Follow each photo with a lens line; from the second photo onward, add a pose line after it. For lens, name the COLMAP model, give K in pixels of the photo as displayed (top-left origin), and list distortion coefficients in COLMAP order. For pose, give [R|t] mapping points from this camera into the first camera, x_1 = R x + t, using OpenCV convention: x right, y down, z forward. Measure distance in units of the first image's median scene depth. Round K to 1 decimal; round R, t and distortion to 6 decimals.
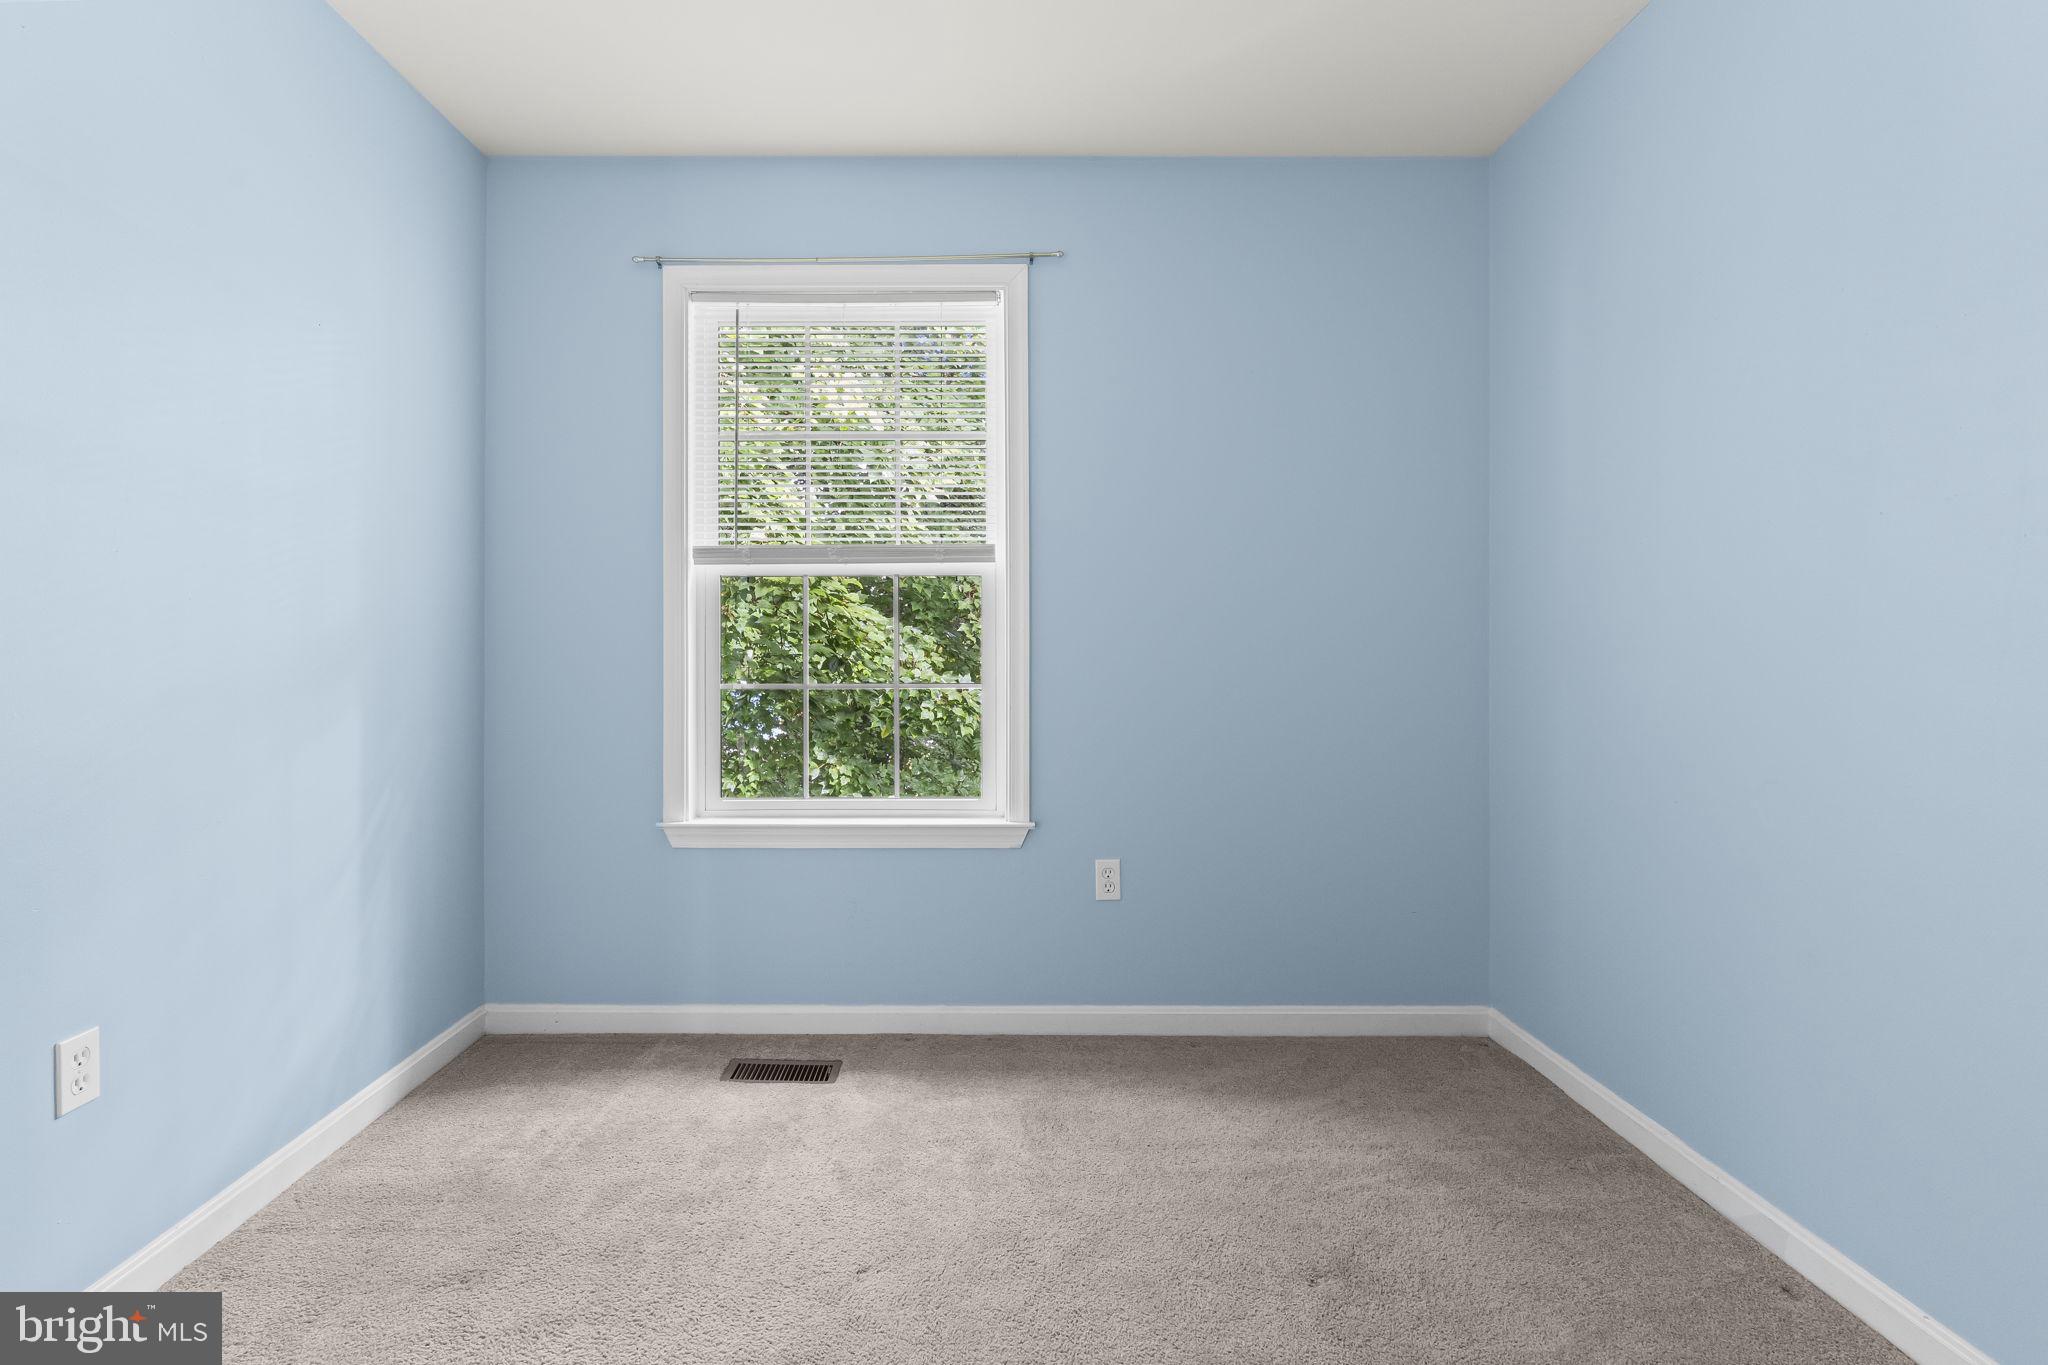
lens RADIAL K [[991.5, 0, 1024.0], [0, 991.5, 682.5], [0, 0, 1]] dist [-0.000898, 0.000184]
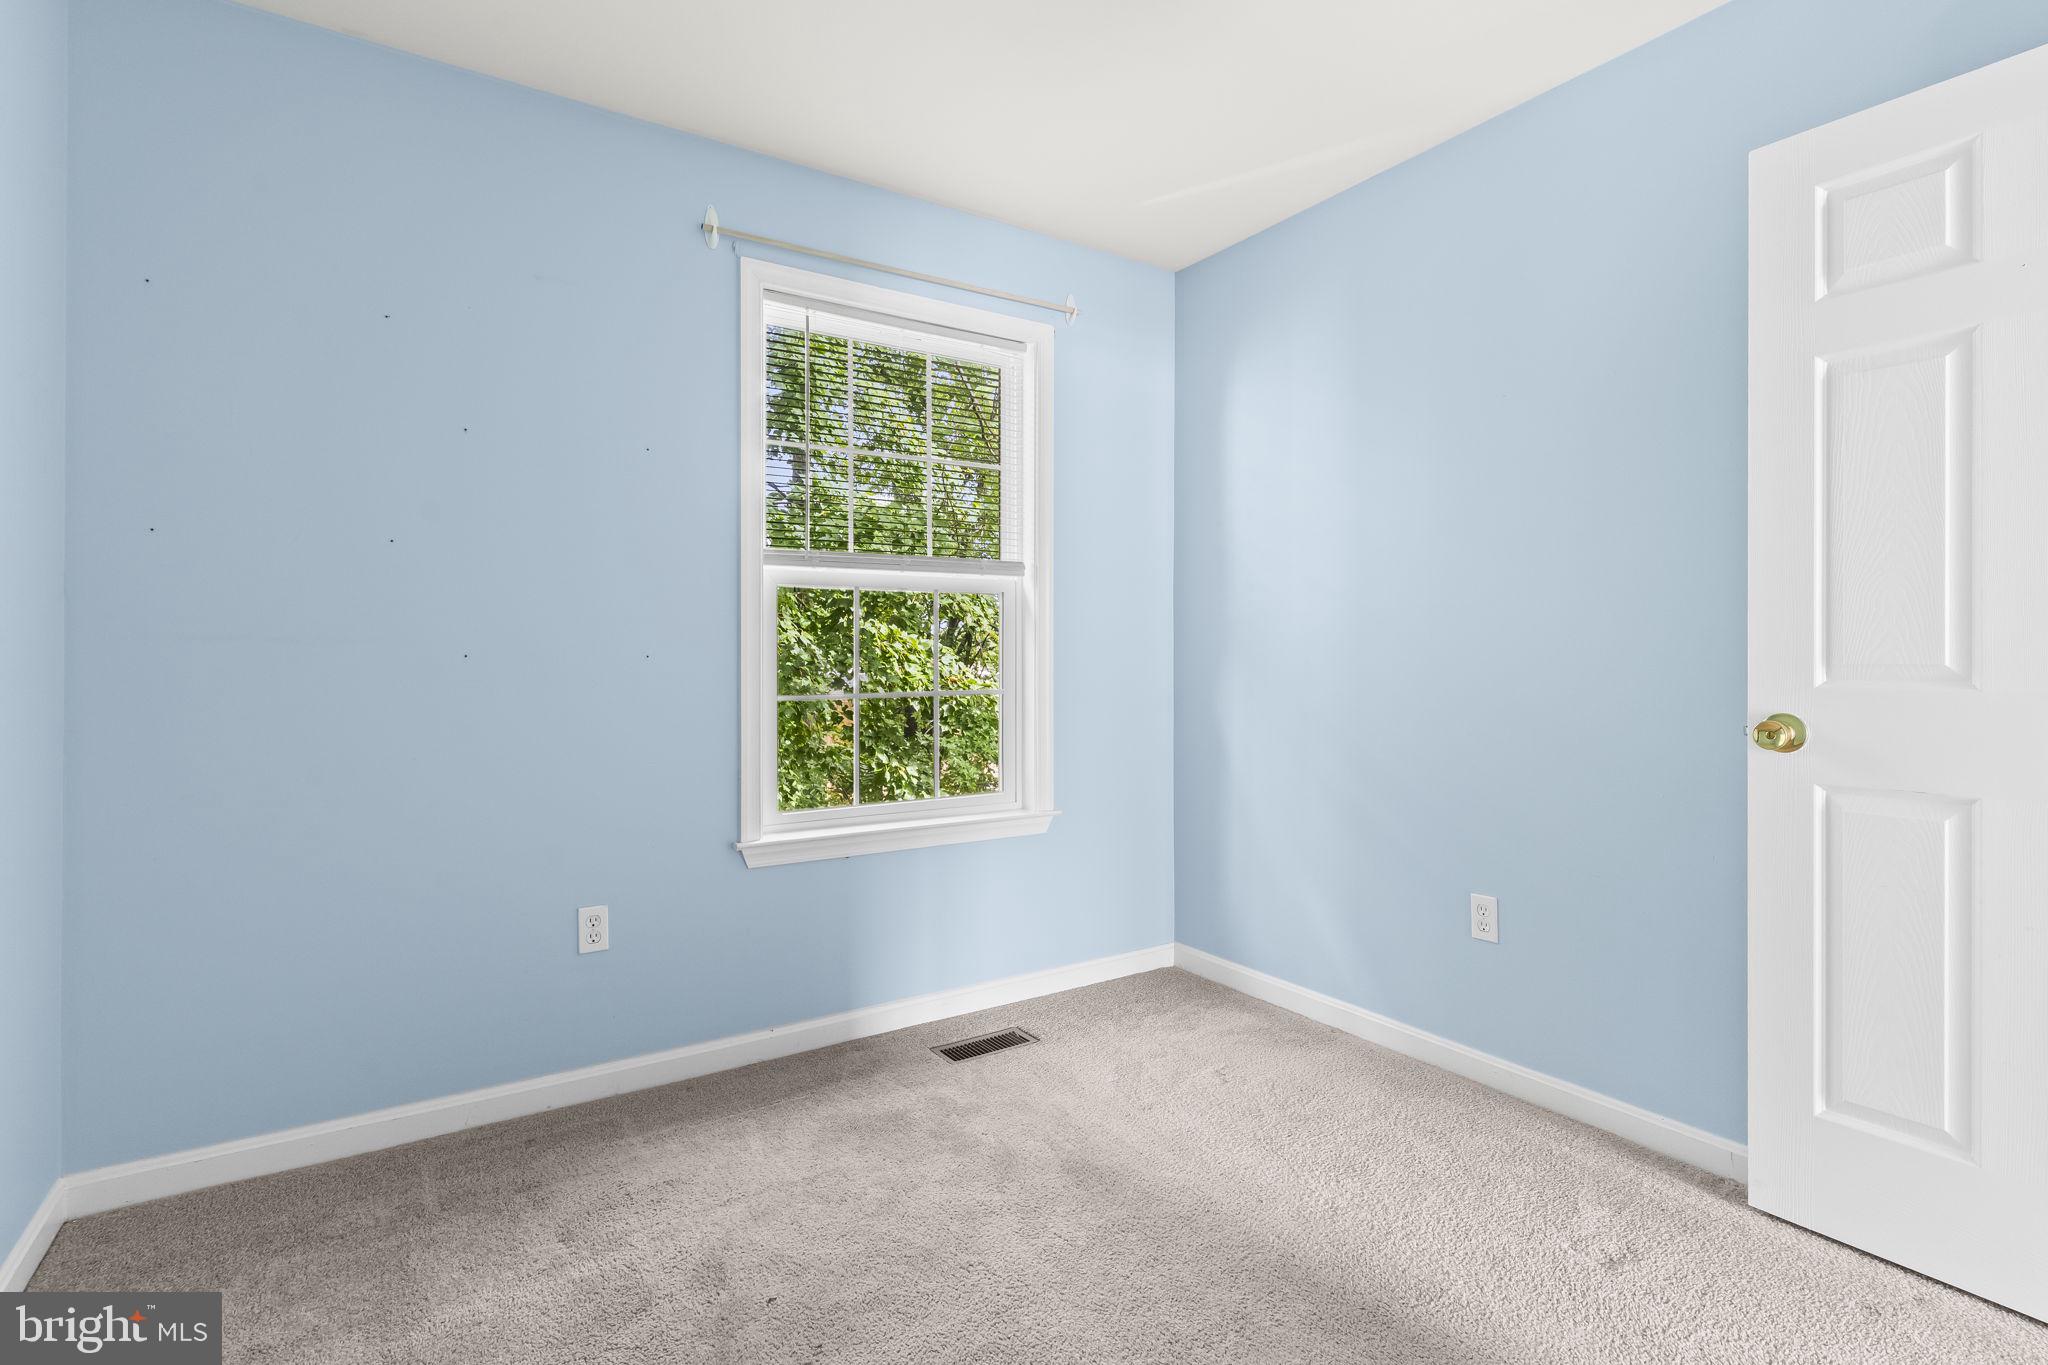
lens RADIAL K [[991.5, 0, 1024.0], [0, 991.5, 682.5], [0, 0, 1]] dist [-0.000898, 0.000184]
pose [[0.857204, -0.018198, 0.514656, -0.594700], [0.032187, 0.999315, -0.018274, 0.017727], [-0.513970, 0.032229, 0.857202, 0.044257]]
